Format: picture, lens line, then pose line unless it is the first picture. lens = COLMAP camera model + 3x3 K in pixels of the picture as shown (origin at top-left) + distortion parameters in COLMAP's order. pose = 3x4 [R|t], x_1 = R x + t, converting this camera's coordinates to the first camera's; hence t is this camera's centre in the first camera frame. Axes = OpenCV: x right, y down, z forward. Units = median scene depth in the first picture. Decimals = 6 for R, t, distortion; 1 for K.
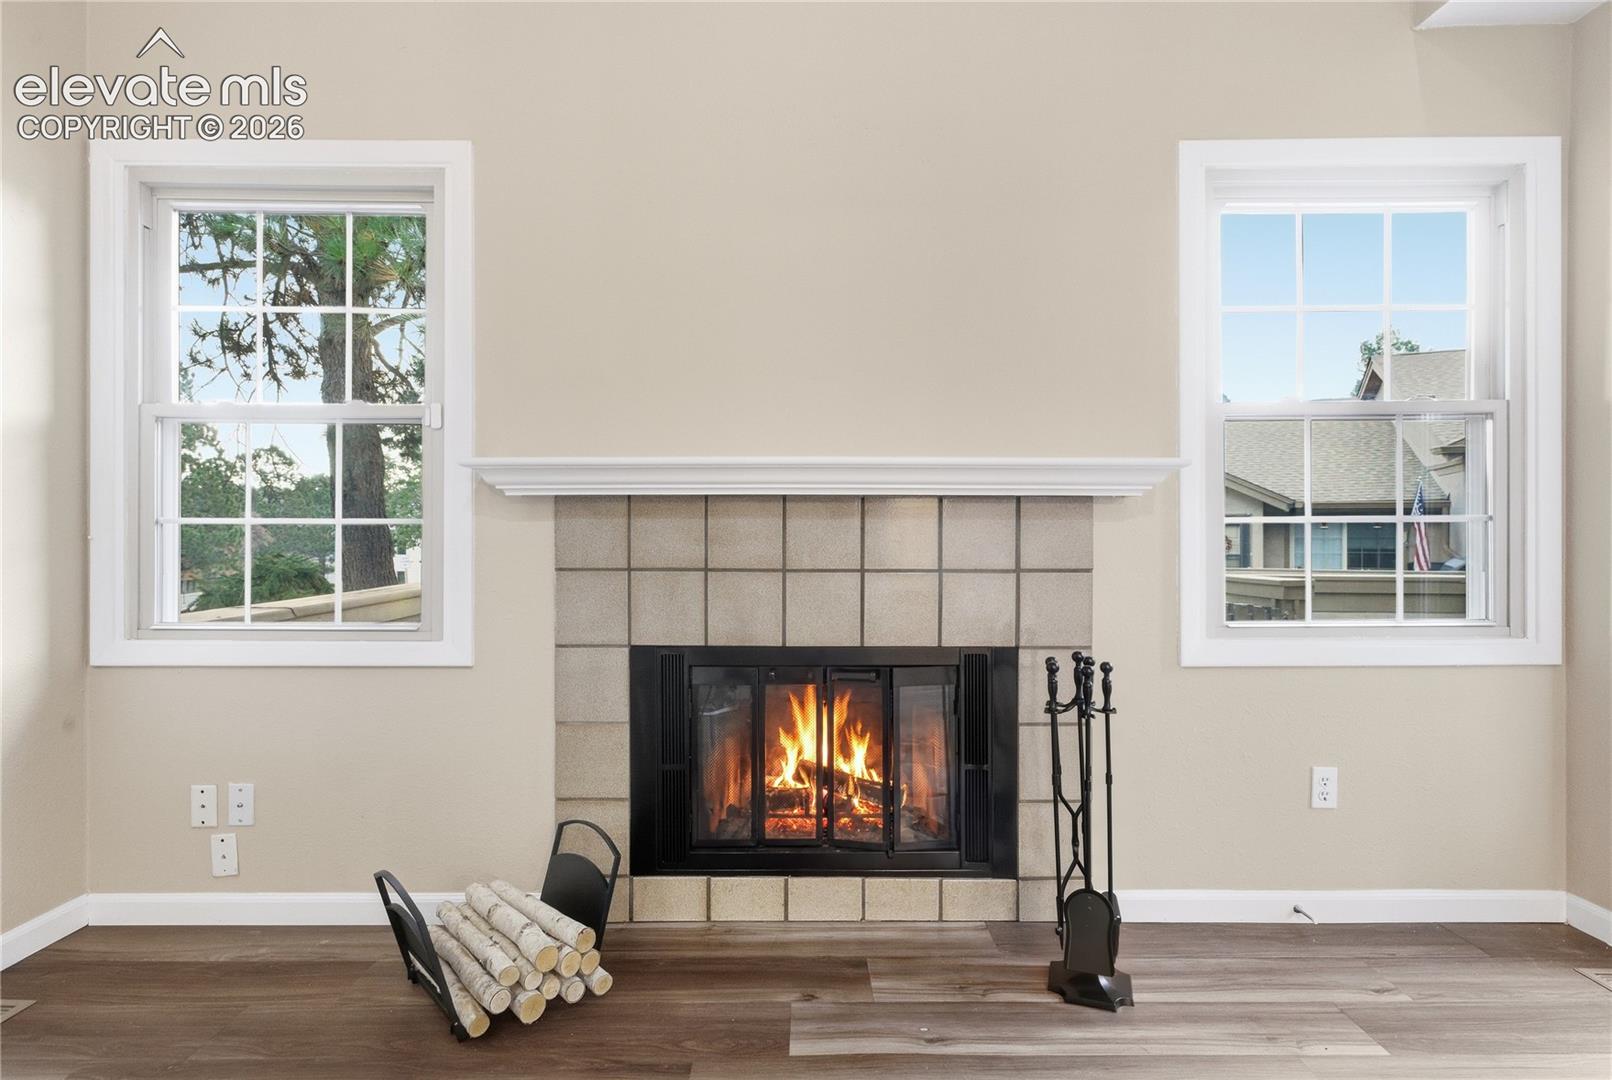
lens RADIAL K [[798.5, 0, 808.6], [0, 798.5, 526.7], [0, 0, 1]] dist [-0.004795, 0.005065]
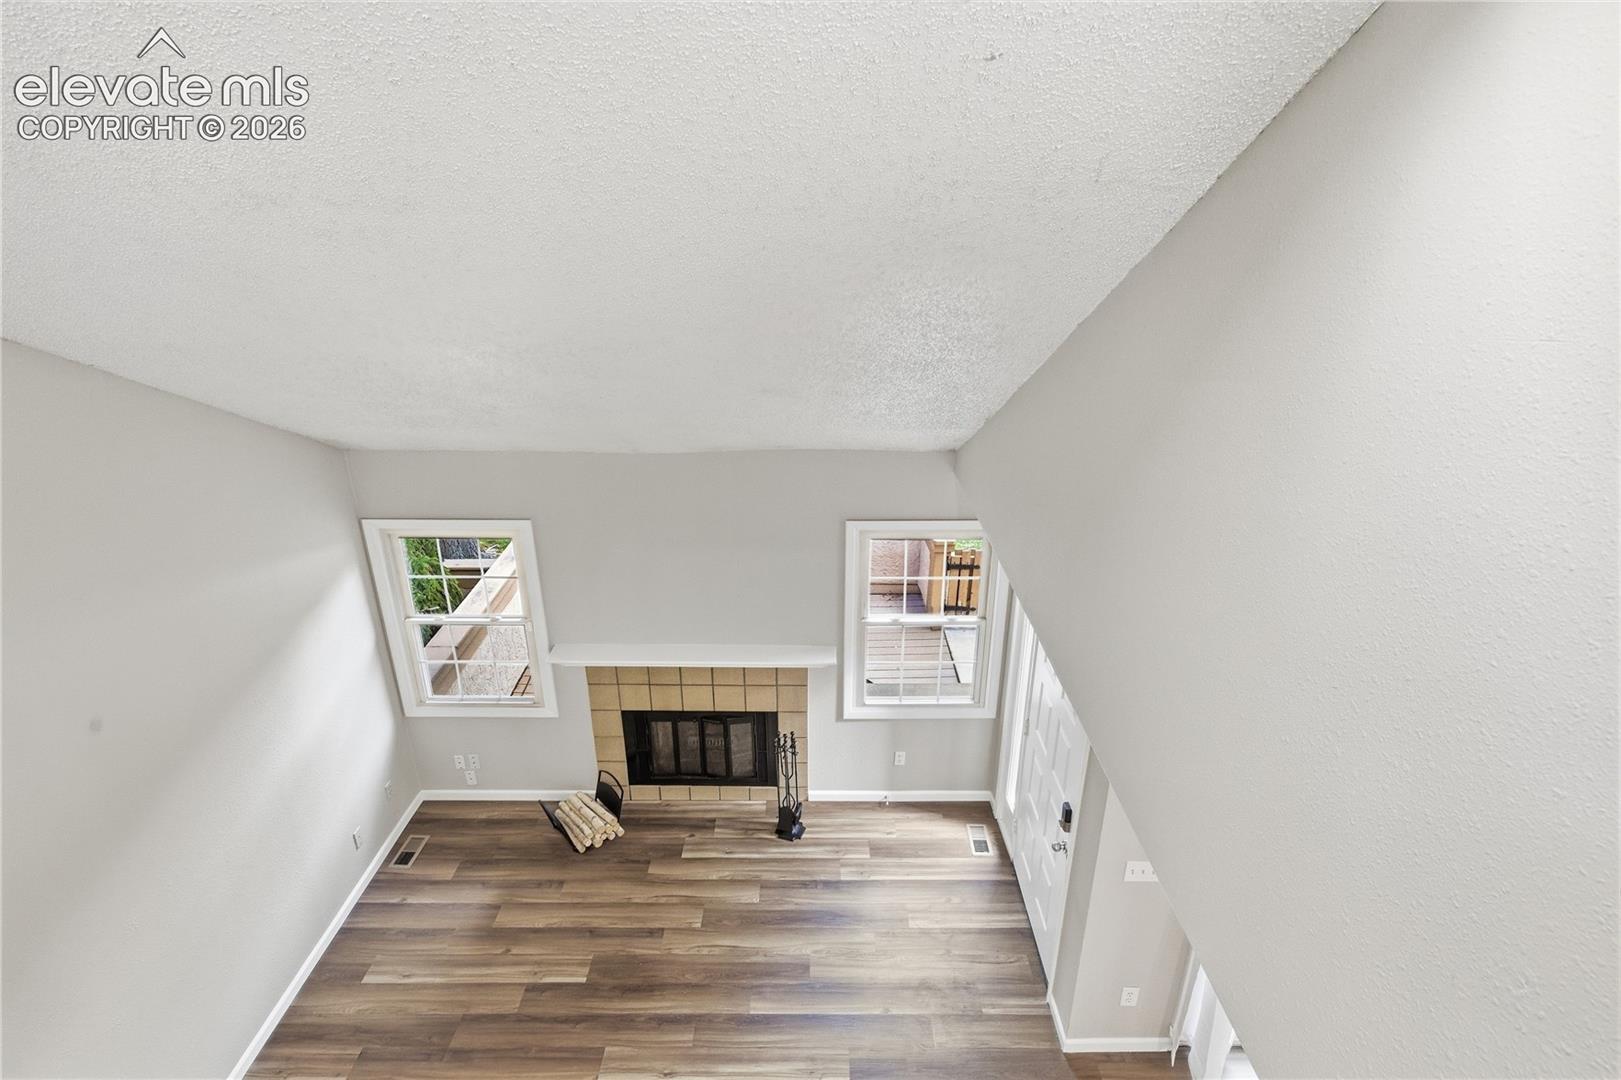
lens RADIAL K [[802.9, 0, 818.5], [0, 802.9, 534.1], [0, 0, 1]] dist [-0.004795, 0.005065]
pose [[0.999993, 0.003770, 0.000626, 0.387740], [-0.003727, 0.925921, 0.377698, -1.310738], [0.000845, -0.377697, 0.925929, -1.109410]]
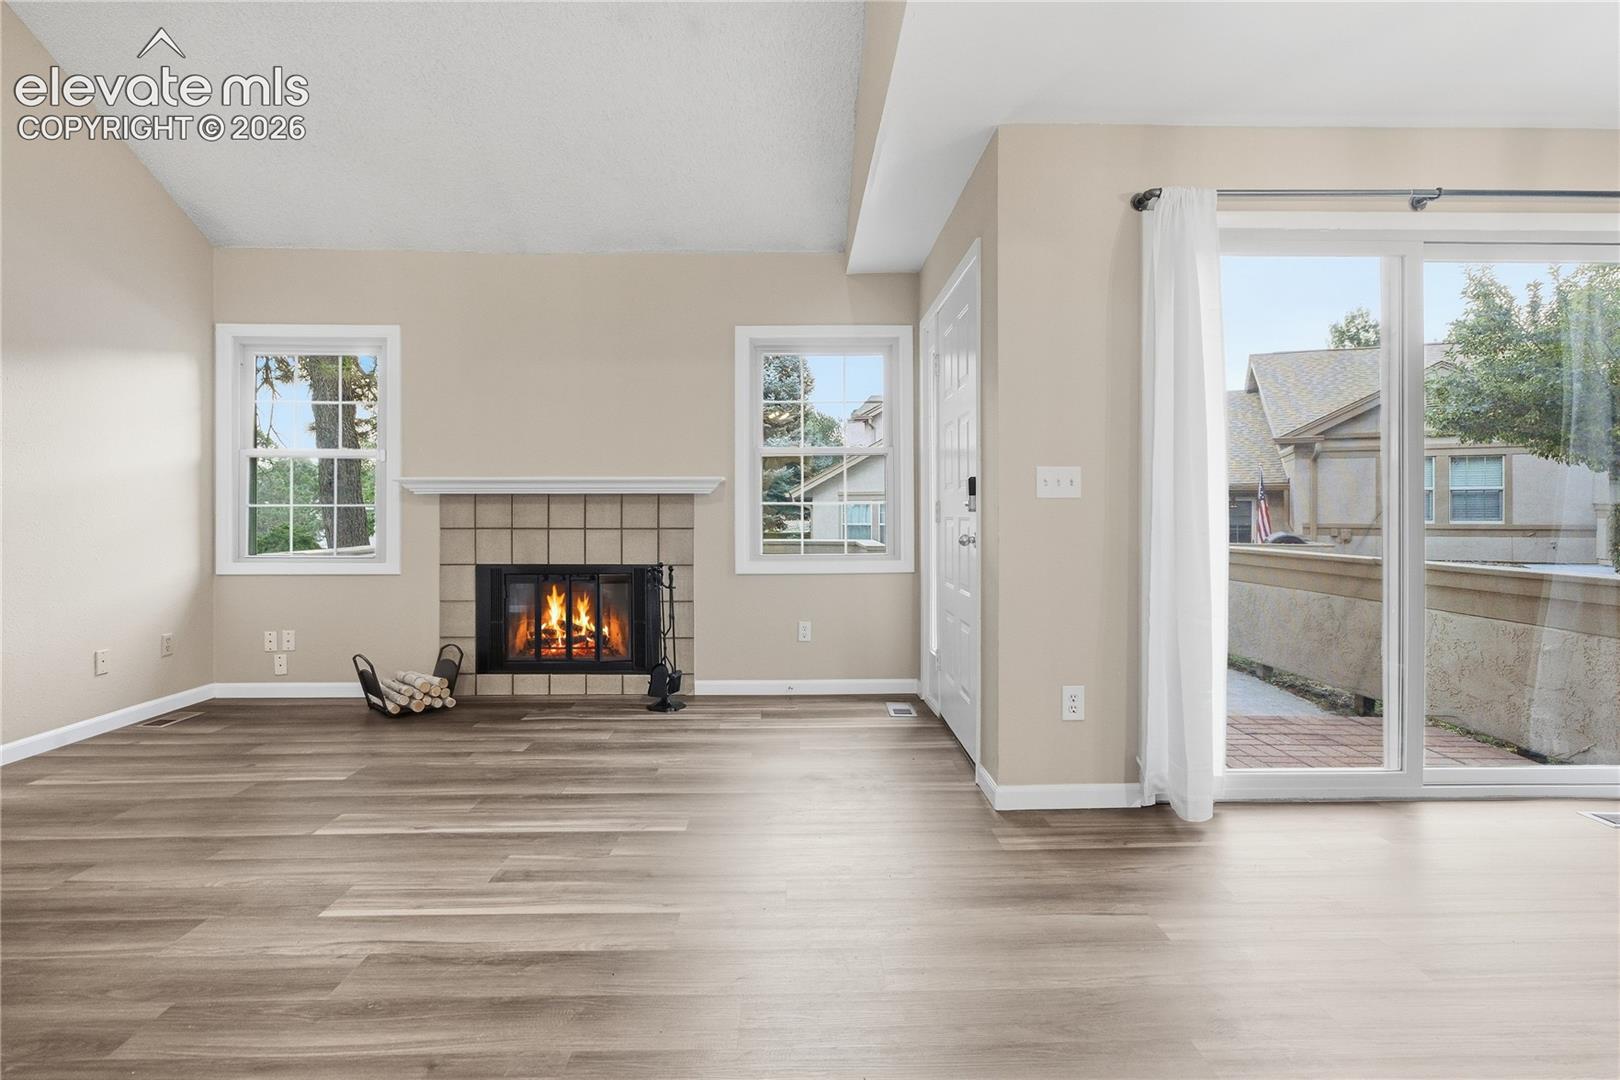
lens RADIAL K [[802.4, 0, 814.8], [0, 802.4, 507.9], [0, 0, 1]] dist [-0.004795, 0.005065]
pose [[0.999788, 0.000698, 0.020563, 0.634625], [-0.000777, 0.999992, 0.003807, -0.010229], [-0.020560, -0.003822, 0.999781, -1.146716]]
